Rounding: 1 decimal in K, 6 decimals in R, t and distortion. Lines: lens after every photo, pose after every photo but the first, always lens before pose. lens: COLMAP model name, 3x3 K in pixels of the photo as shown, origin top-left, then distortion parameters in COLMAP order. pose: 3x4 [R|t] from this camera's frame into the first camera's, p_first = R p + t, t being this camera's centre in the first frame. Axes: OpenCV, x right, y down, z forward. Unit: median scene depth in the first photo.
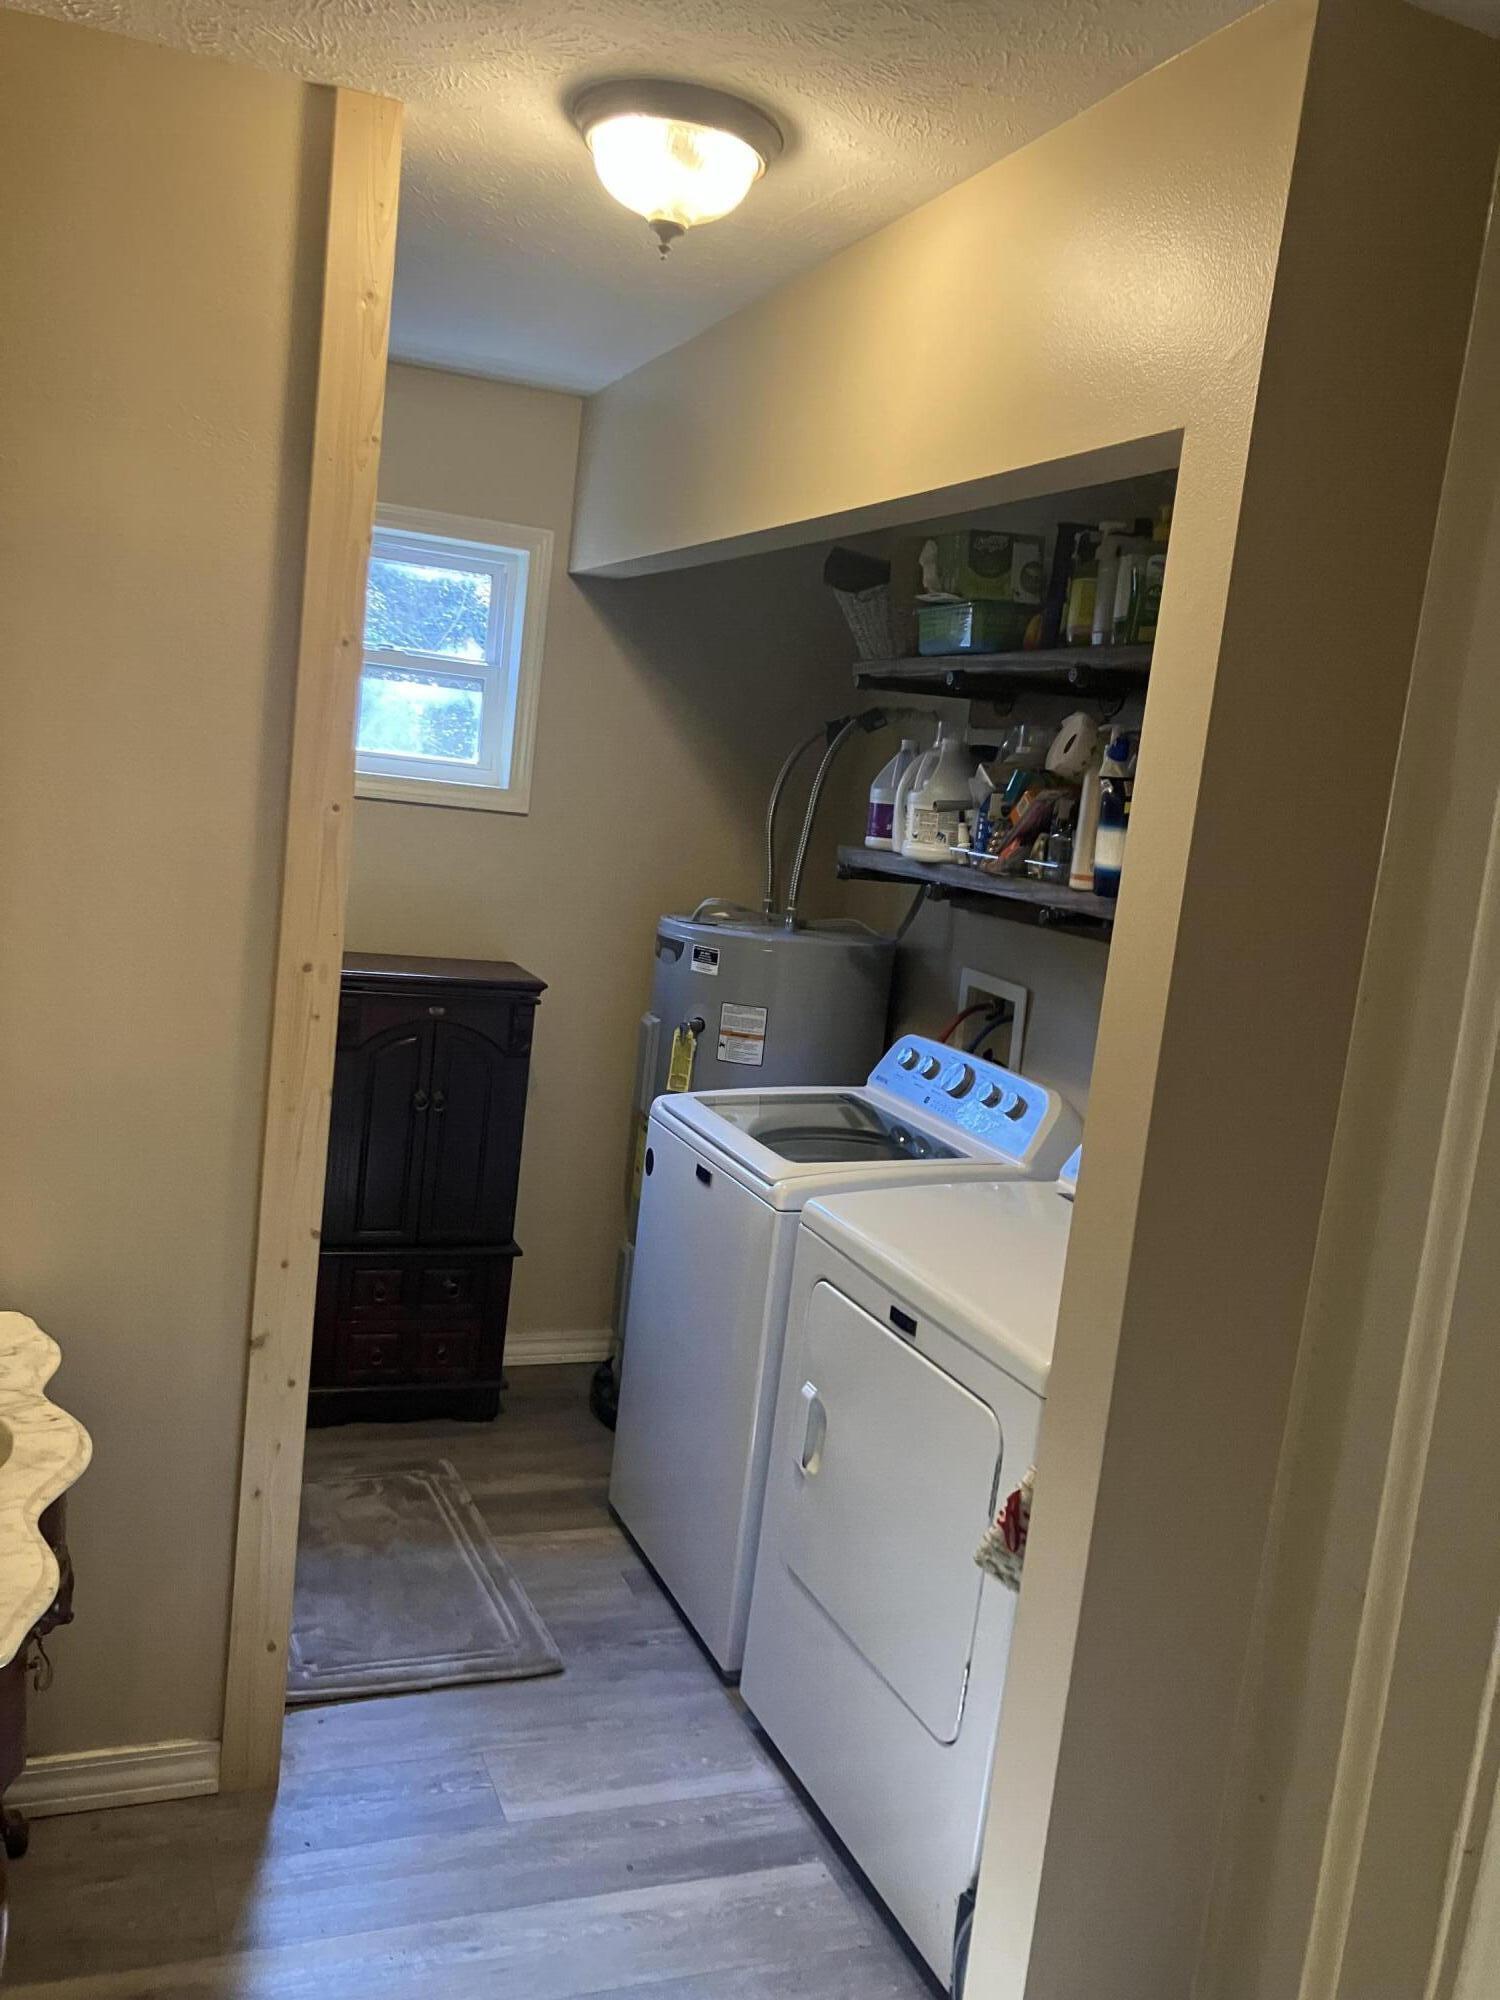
lens RADIAL K [[1633.7, 0, 748.5], [0, 1633.7, 998.7], [0, 0, 1]] dist [0.014178, -0.010207]
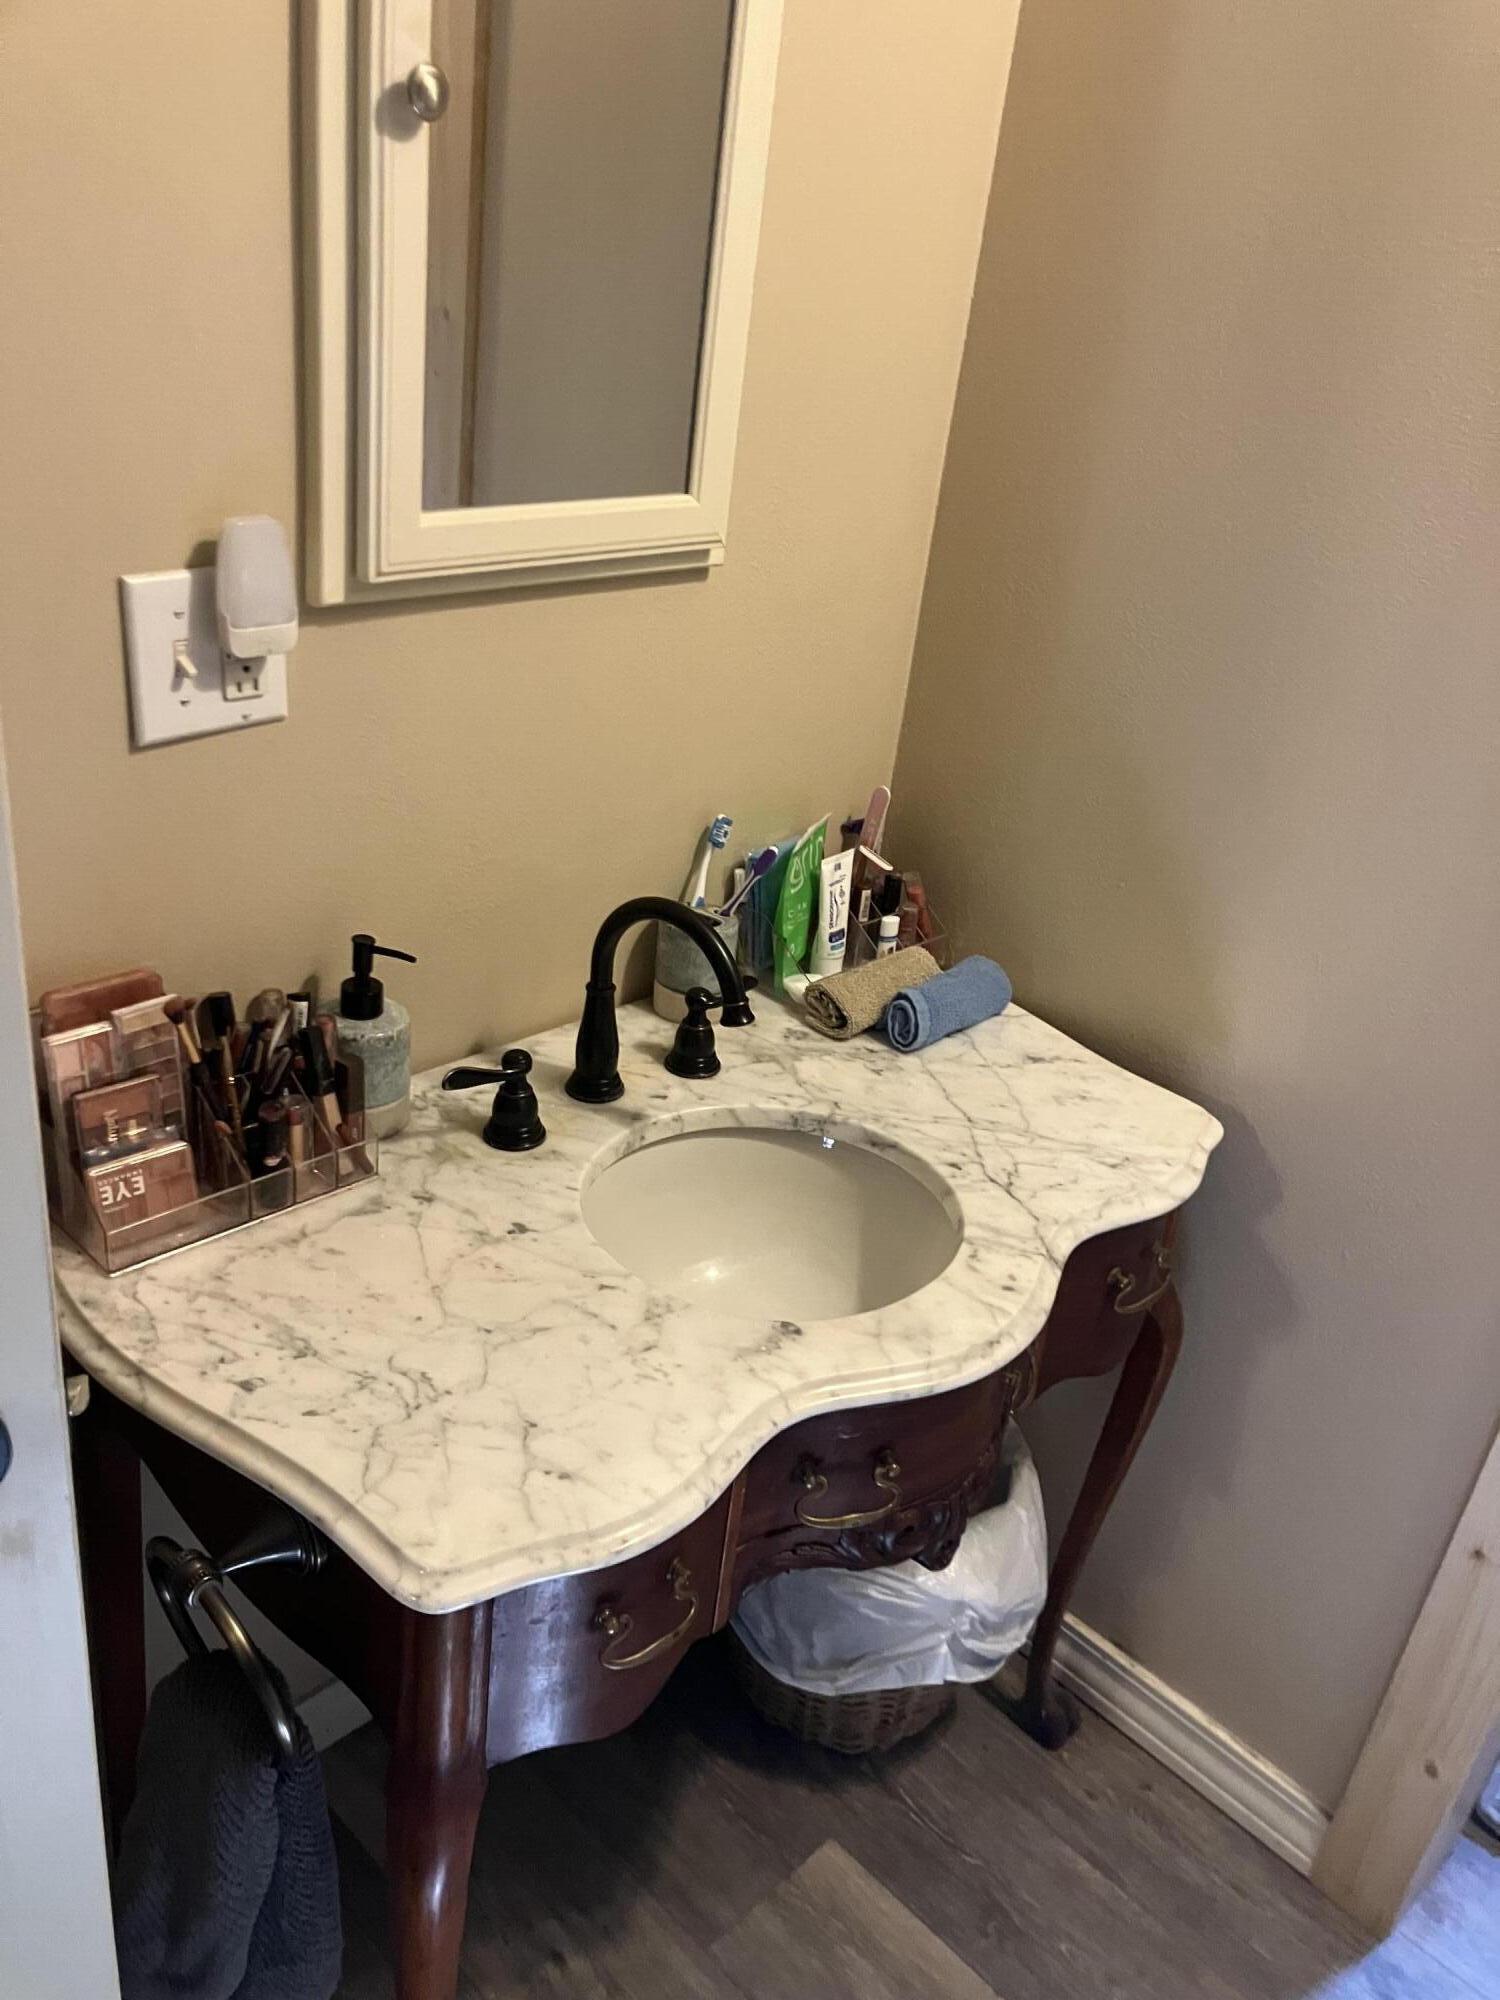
lens RADIAL K [[1633.7, 0, 754.0], [0, 1633.7, 1010.5], [0, 0, 1]] dist [0.014178, -0.010207]
pose [[0.415401, 0.367985, -0.831883, 0.017792], [-0.210349, 0.928593, 0.305727, -0.012648], [0.884983, 0.047986, 0.463143, 0.471412]]
